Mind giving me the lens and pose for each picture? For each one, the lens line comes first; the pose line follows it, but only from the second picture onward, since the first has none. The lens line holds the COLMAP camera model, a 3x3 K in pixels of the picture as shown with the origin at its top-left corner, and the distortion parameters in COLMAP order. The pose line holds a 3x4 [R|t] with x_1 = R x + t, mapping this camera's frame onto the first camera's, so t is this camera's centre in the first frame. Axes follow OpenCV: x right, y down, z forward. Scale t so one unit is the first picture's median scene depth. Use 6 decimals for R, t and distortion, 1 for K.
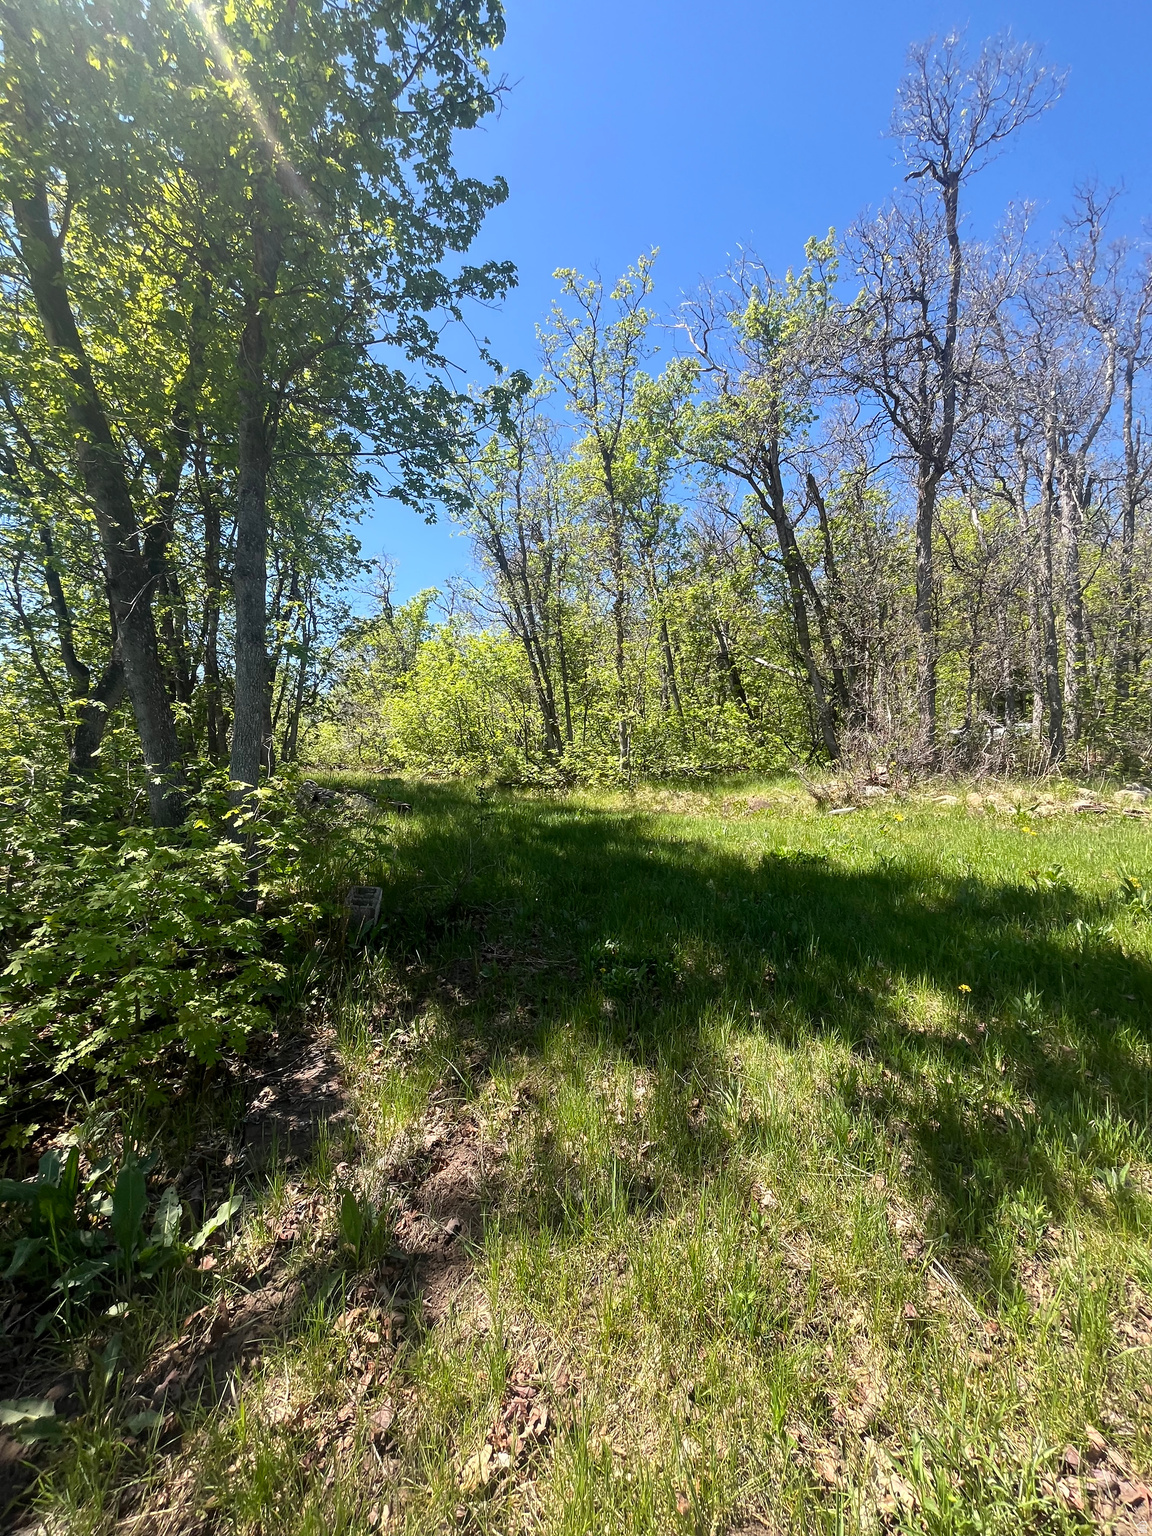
lens RADIAL K [[618.4, 0, 582.1], [0, 618.4, 766.0], [0, 0, 1]] dist [-0.002446, -0.000210]
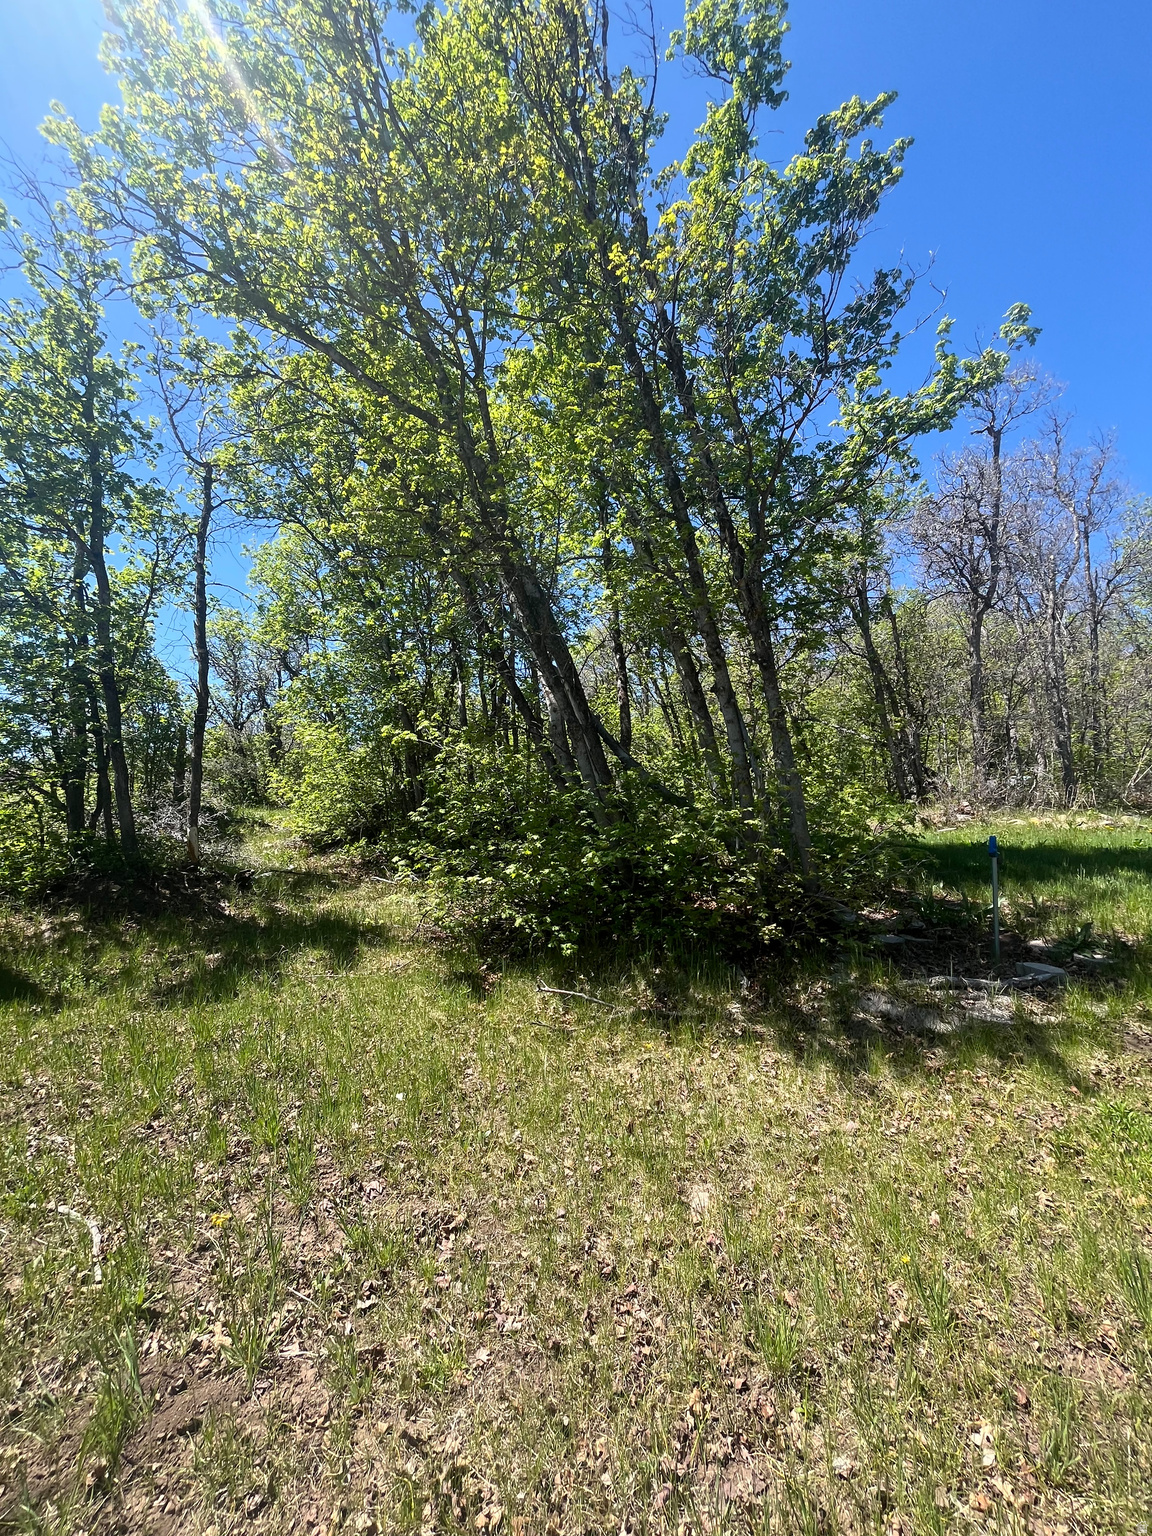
lens RADIAL K [[618.4, 0, 571.0], [0, 618.4, 766.0], [0, 0, 1]] dist [-0.002446, -0.000210]
pose [[0.996456, 0.009251, 0.083604, -0.458858], [-0.003291, 0.997460, -0.071147, 0.019123], [-0.084050, 0.070620, 0.993956, -0.321035]]
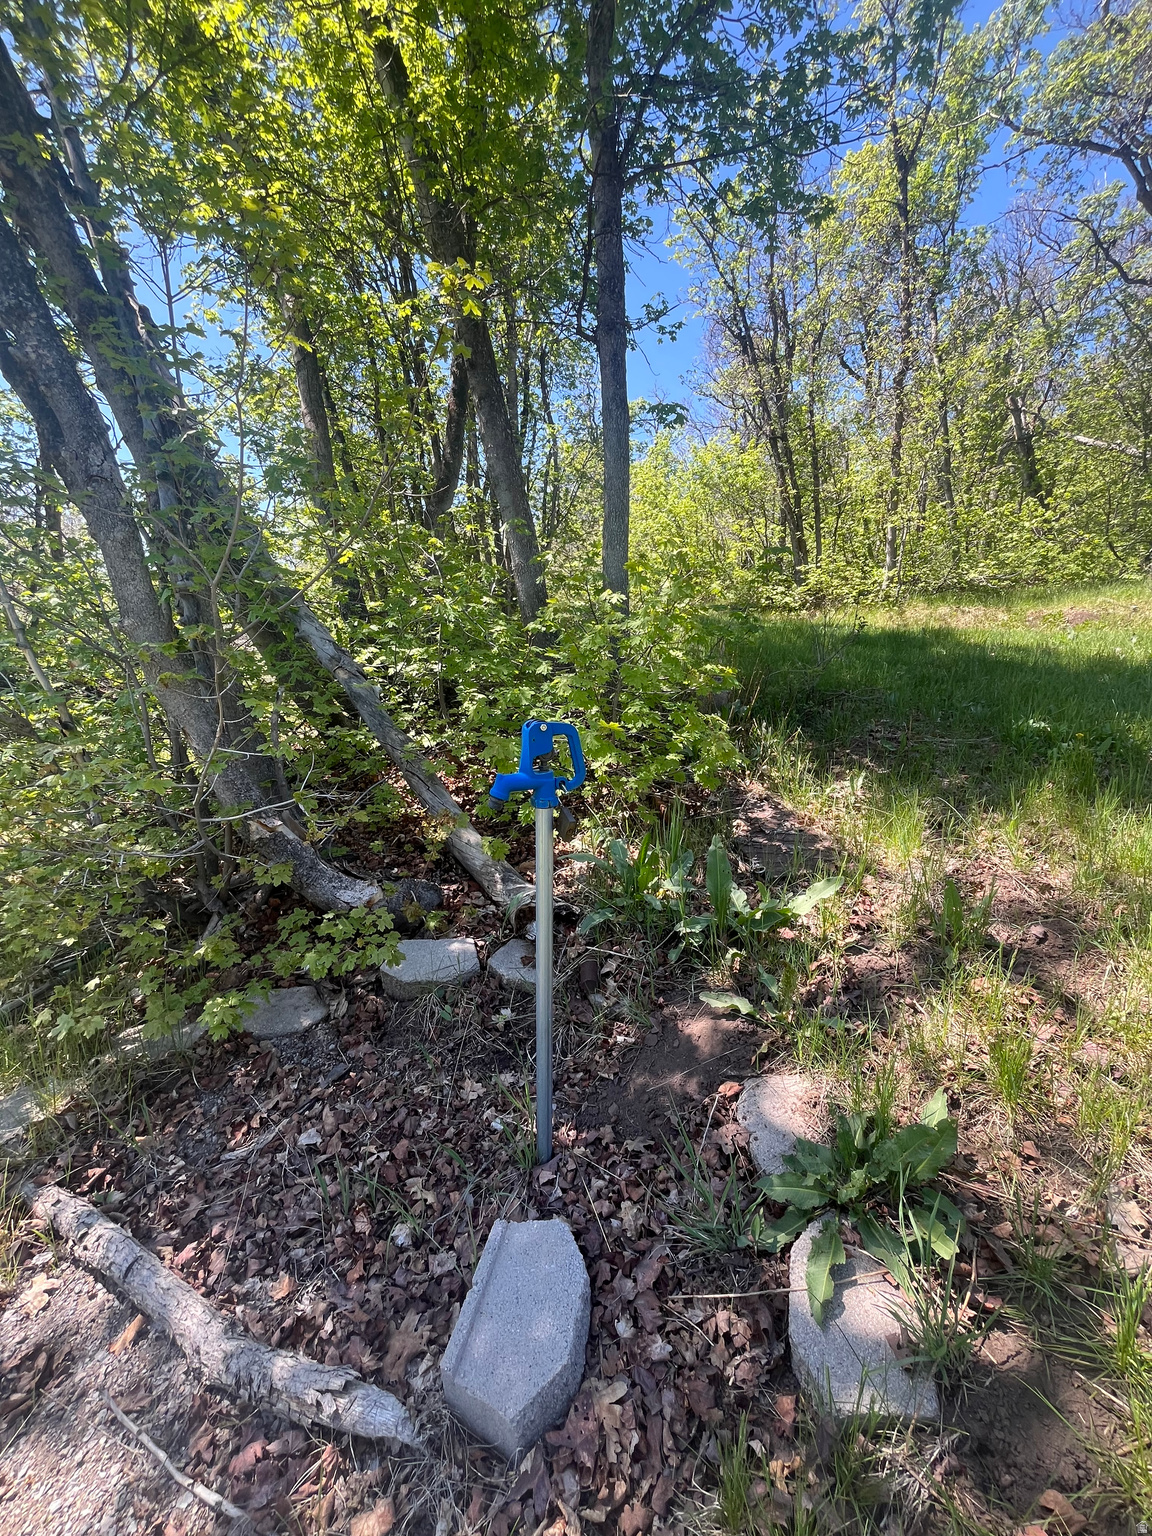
lens RADIAL K [[618.4, 0, 579.8], [0, 618.4, 768.3], [0, 0, 1]] dist [-0.002446, -0.000210]
pose [[0.959106, 0.047655, -0.279007, -0.100266], [0.022796, 0.969518, 0.243956, 0.034894], [0.282128, -0.240340, 0.928784, -0.011607]]
